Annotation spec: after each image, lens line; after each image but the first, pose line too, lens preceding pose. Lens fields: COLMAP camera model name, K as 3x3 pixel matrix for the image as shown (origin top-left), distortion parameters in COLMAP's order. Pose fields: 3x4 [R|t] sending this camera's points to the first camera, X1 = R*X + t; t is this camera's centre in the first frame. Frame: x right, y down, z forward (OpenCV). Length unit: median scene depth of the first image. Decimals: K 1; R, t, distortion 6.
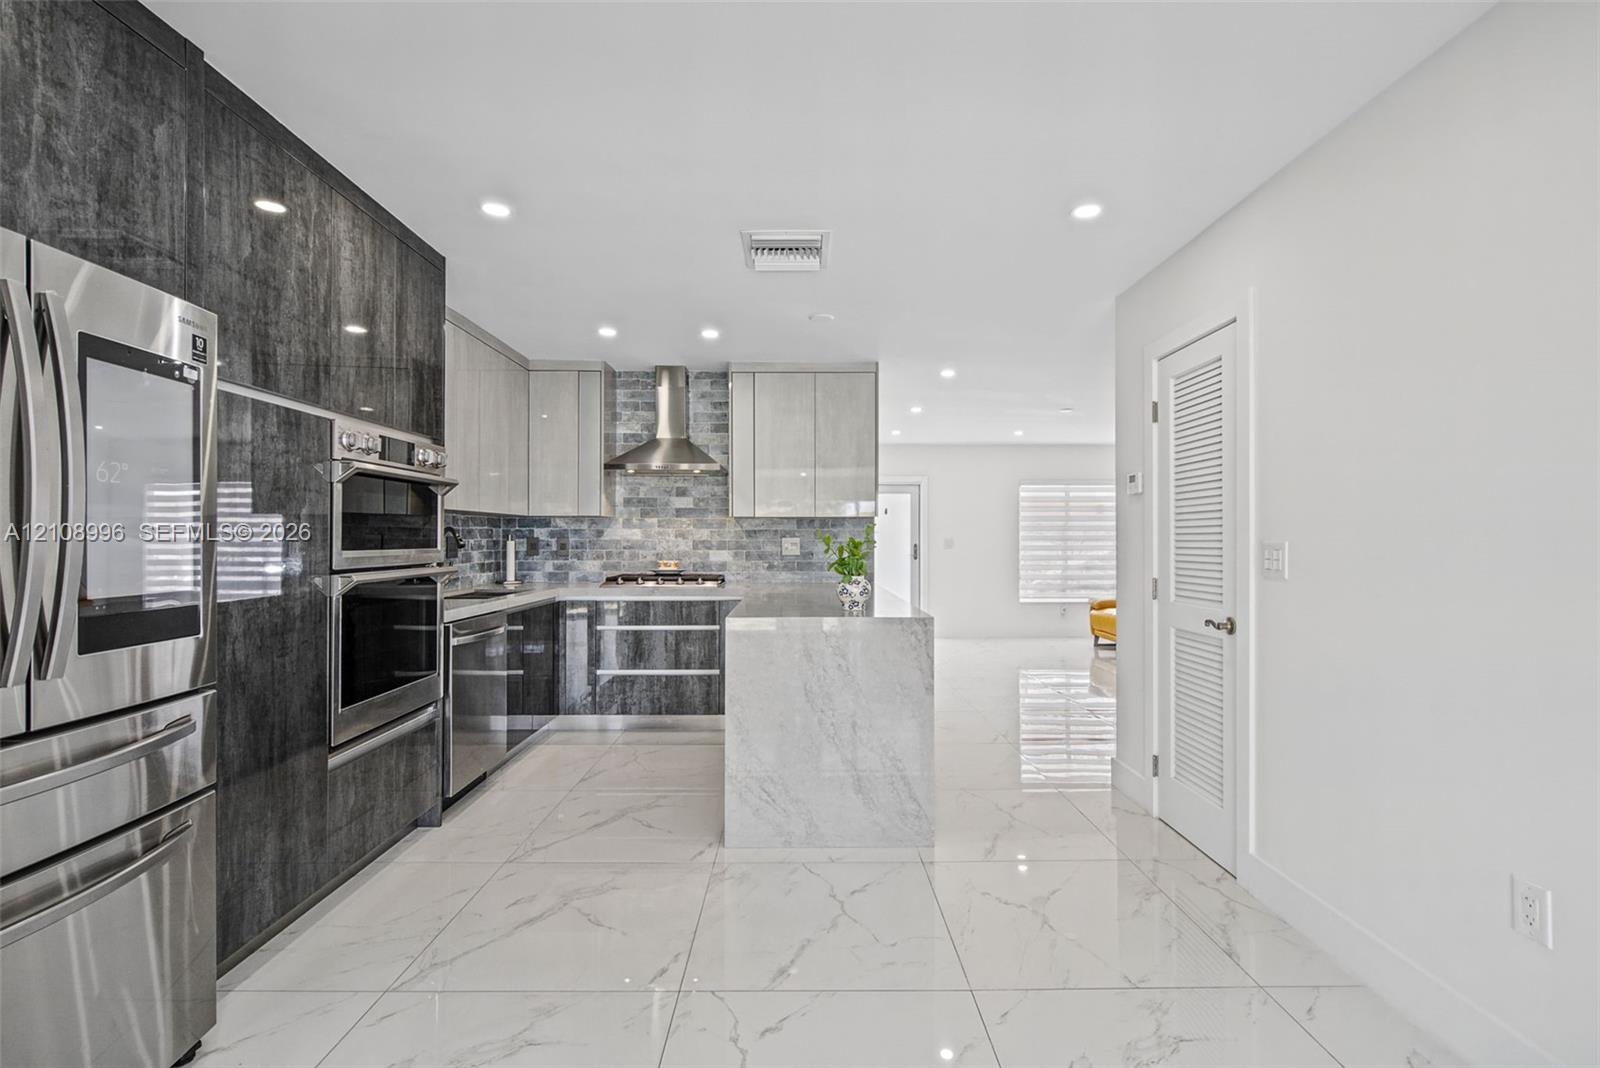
lens RADIAL K [[733.5, 0, 801.1], [0, 733.5, 541.6], [0, 0, 1]] dist [0.000542, 0.000009]
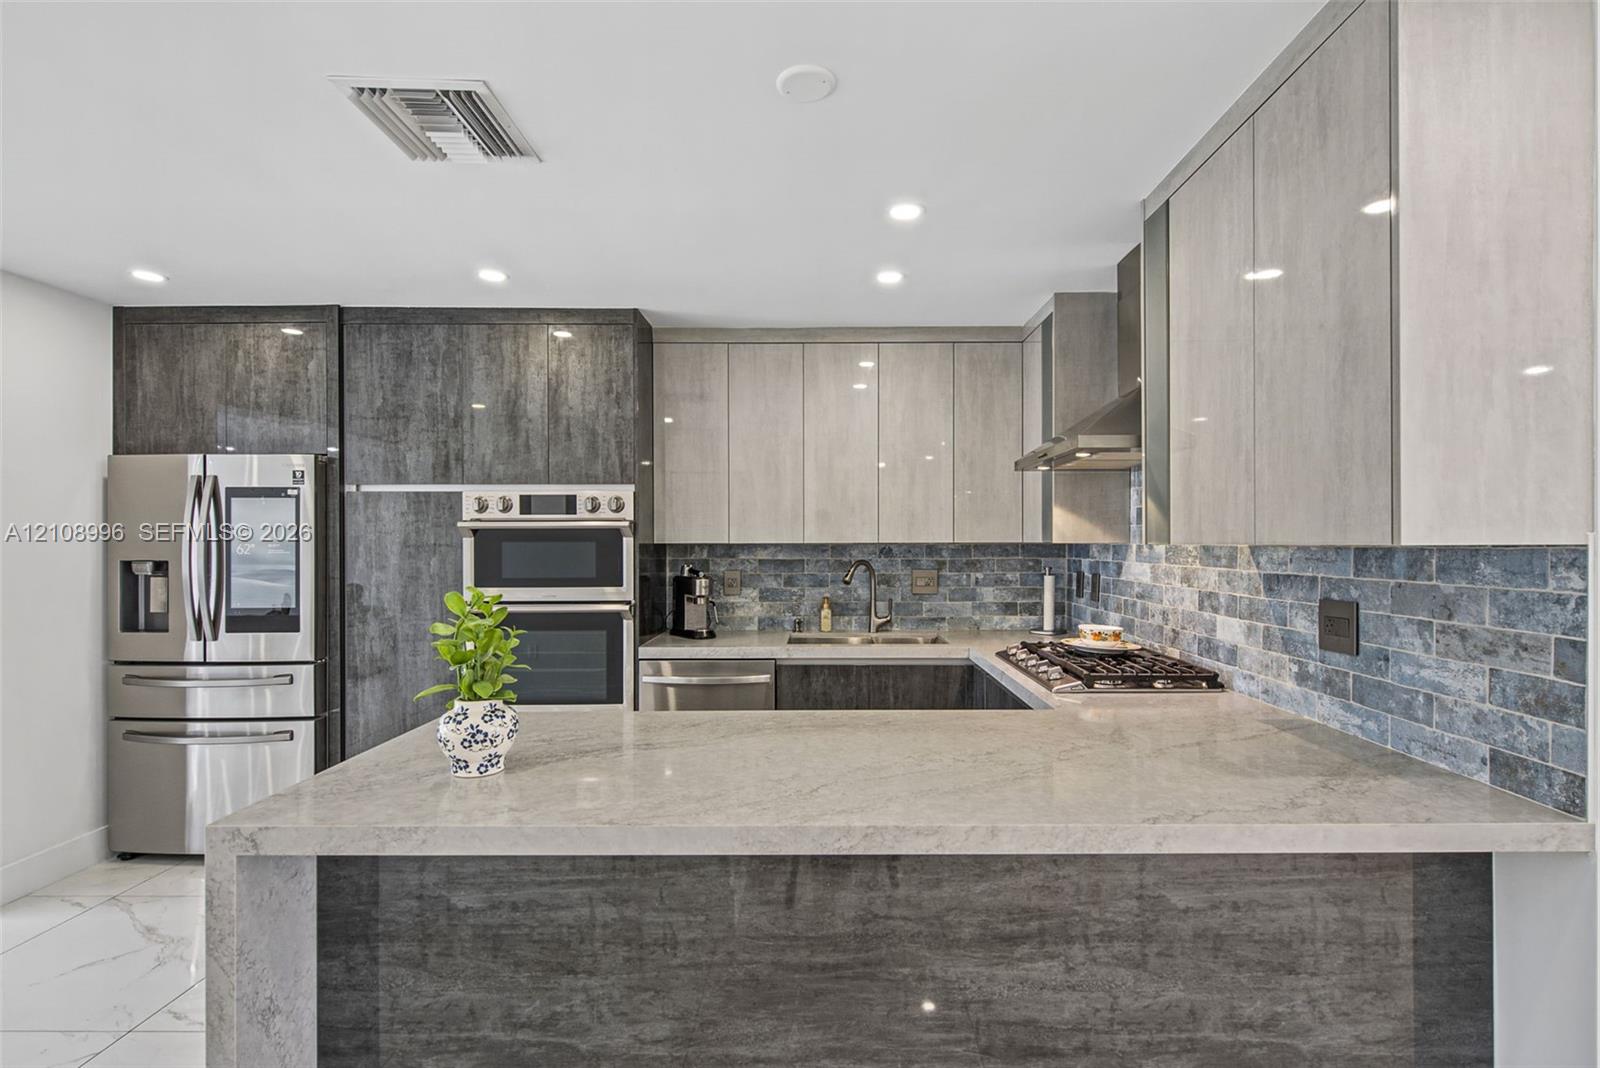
lens RADIAL K [[733.5, 0, 801.1], [0, 733.5, 541.6], [0, 0, 1]] dist [0.000542, 0.000009]
pose [[-0.005039, -0.001038, -0.999987, 0.612786], [-0.001015, 0.999999, -0.001033, -0.060554], [0.999987, 0.001010, -0.005040, 1.369588]]
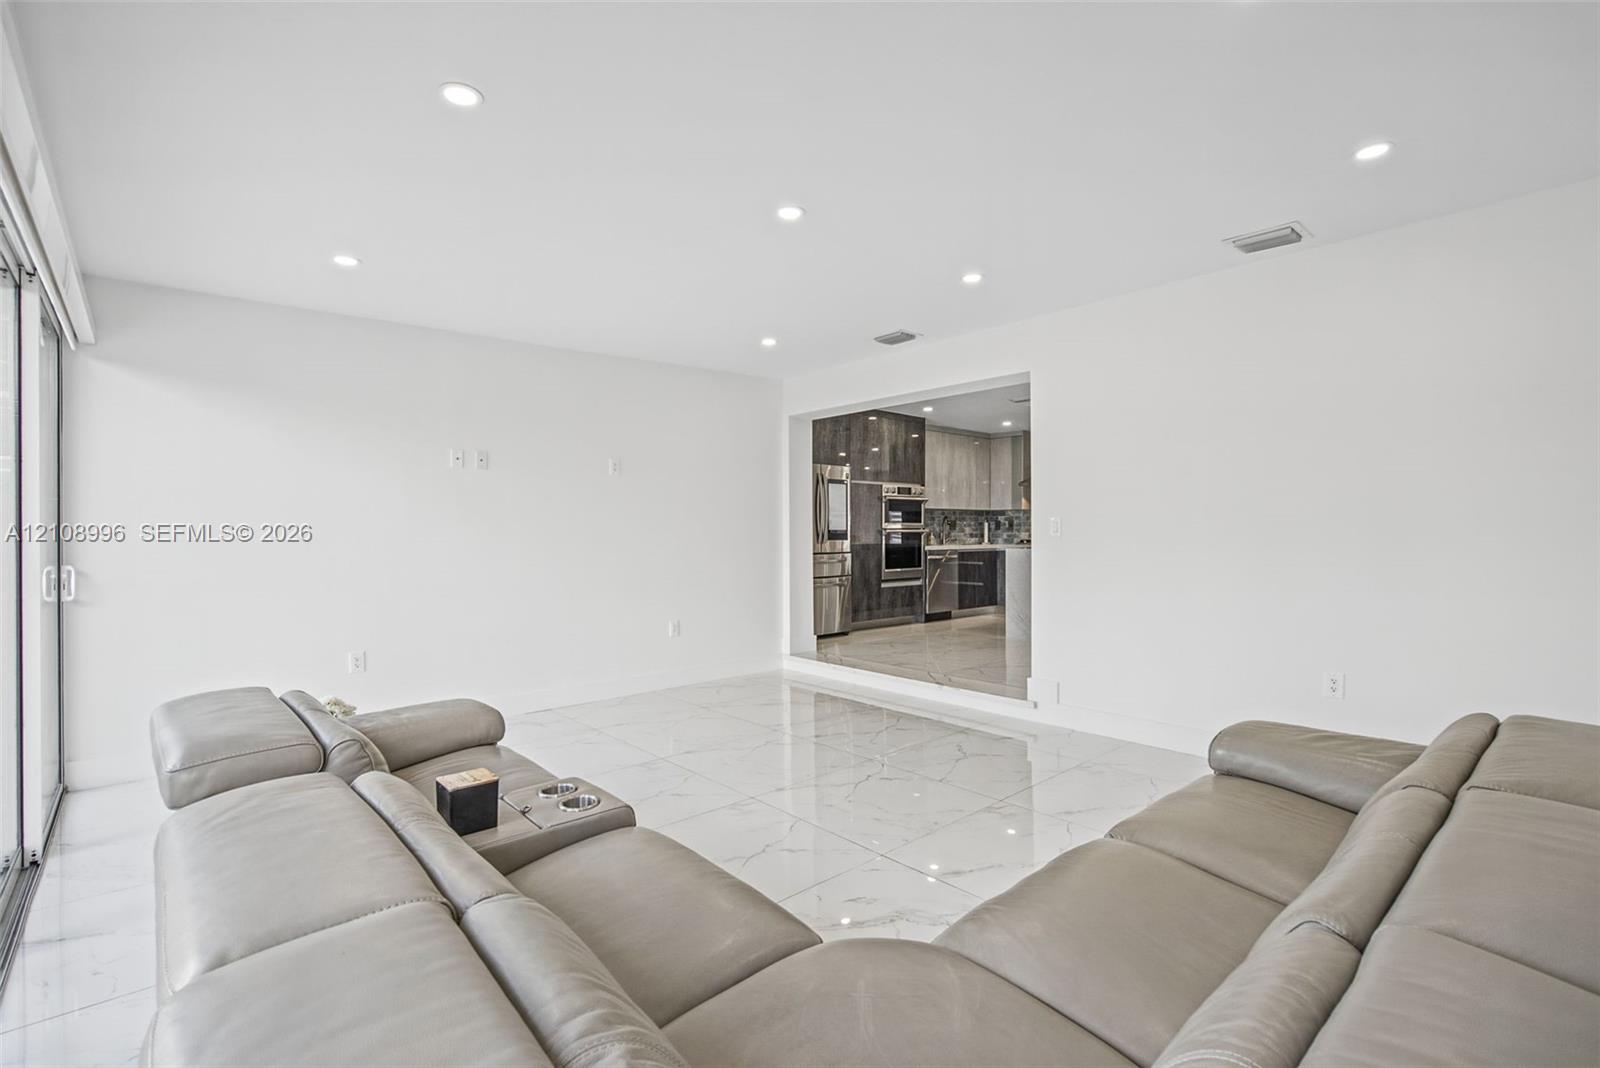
lens RADIAL K [[733.5, 0, 801.1], [0, 733.5, 541.6], [0, 0, 1]] dist [0.000542, 0.000009]
pose [[0.663411, 0.008351, -0.748209, 1.423464], [-0.000591, 0.999943, 0.010636, 0.055102], [0.748255, -0.006614, 0.663378, -1.327419]]
